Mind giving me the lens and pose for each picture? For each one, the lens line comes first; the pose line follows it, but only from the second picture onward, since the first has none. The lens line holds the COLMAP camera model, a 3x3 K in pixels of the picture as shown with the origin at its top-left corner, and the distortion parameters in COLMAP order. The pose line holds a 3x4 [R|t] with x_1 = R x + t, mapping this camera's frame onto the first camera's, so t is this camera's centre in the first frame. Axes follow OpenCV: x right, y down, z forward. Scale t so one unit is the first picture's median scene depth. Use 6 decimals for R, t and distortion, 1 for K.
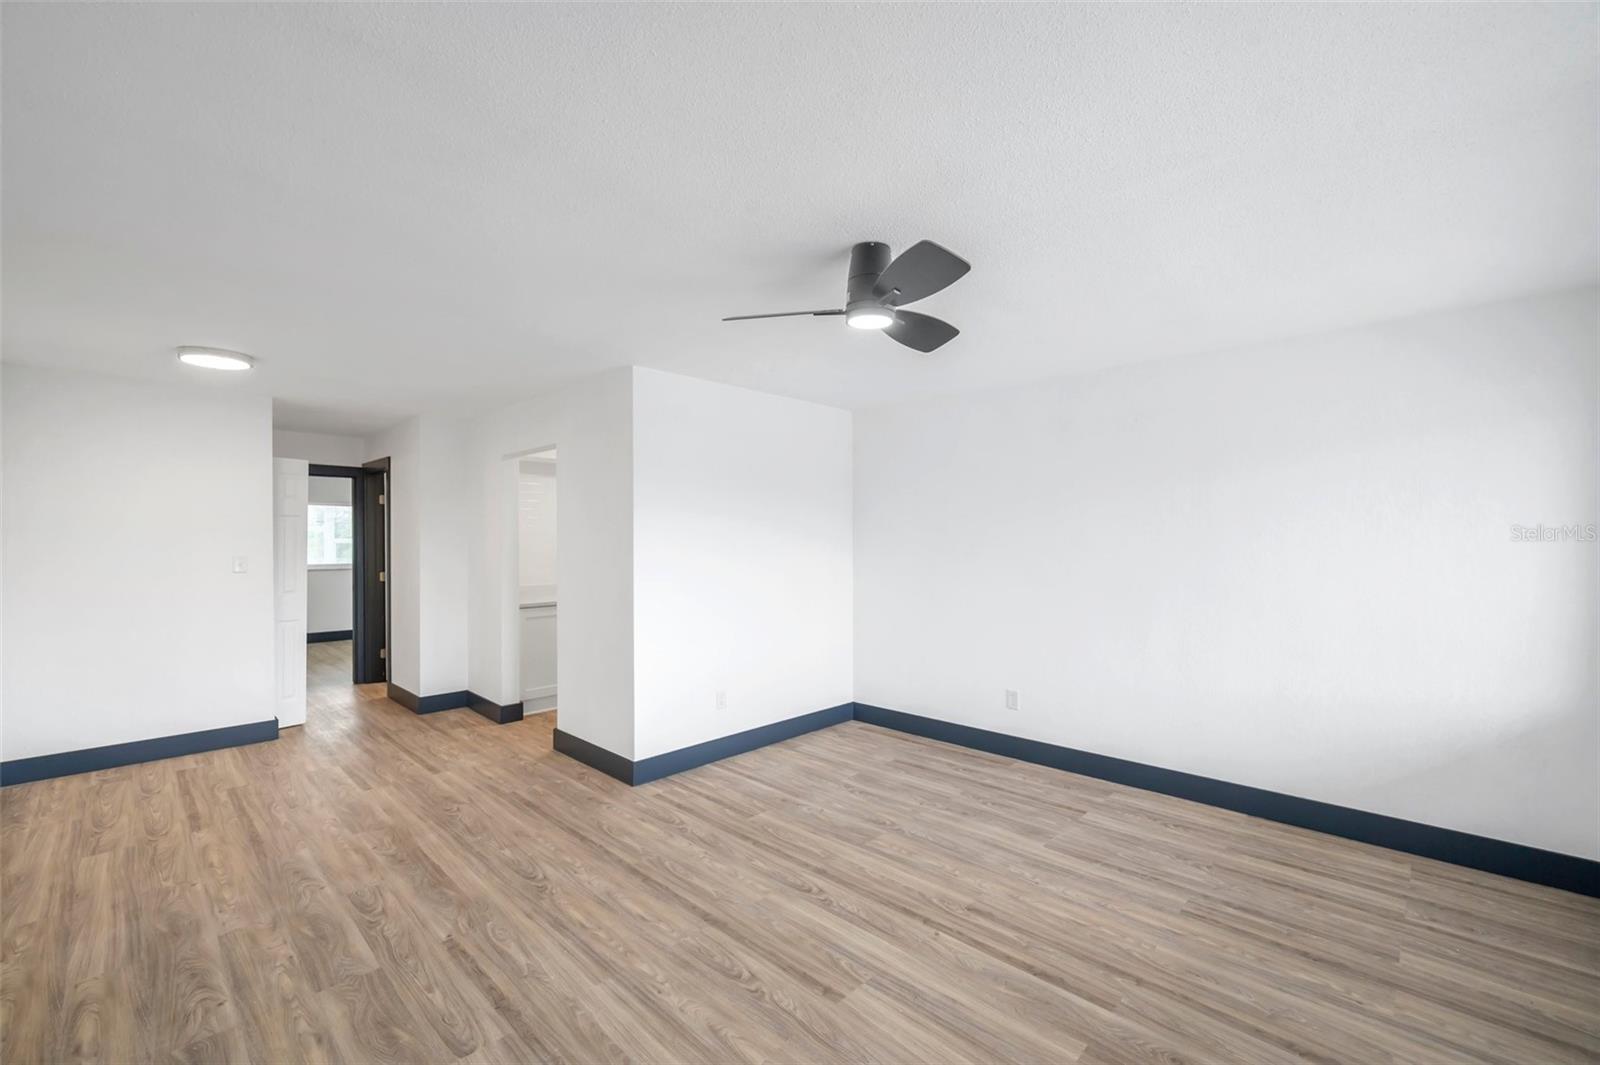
lens RADIAL K [[660.3, 0, 806.2], [0, 660.3, 529.3], [0, 0, 1]] dist [0.000835, -0.000114]
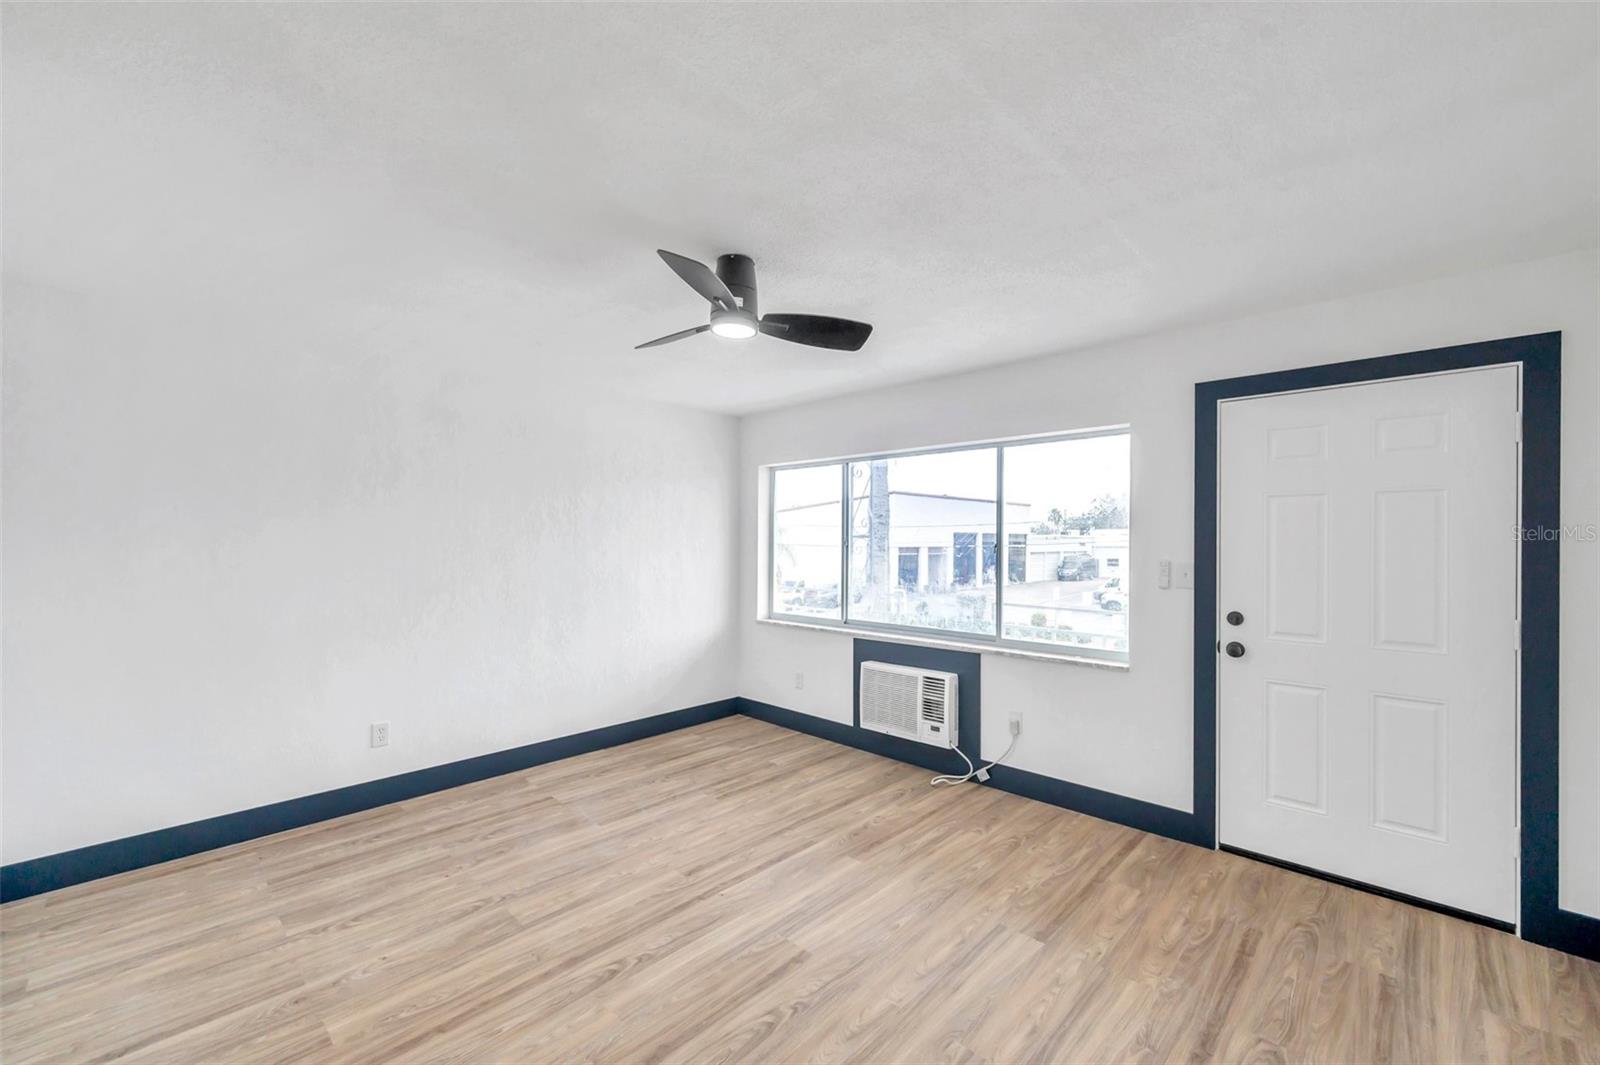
lens RADIAL K [[647.4, 0, 801.6], [0, 647.4, 543.0], [0, 0, 1]] dist [0.002133, 0.000020]
pose [[0.001566, -0.002043, 0.999997, -0.690558], [-0.017196, 0.999850, 0.002070, 0.012881], [-0.999851, -0.017199, 0.001531, 0.678573]]
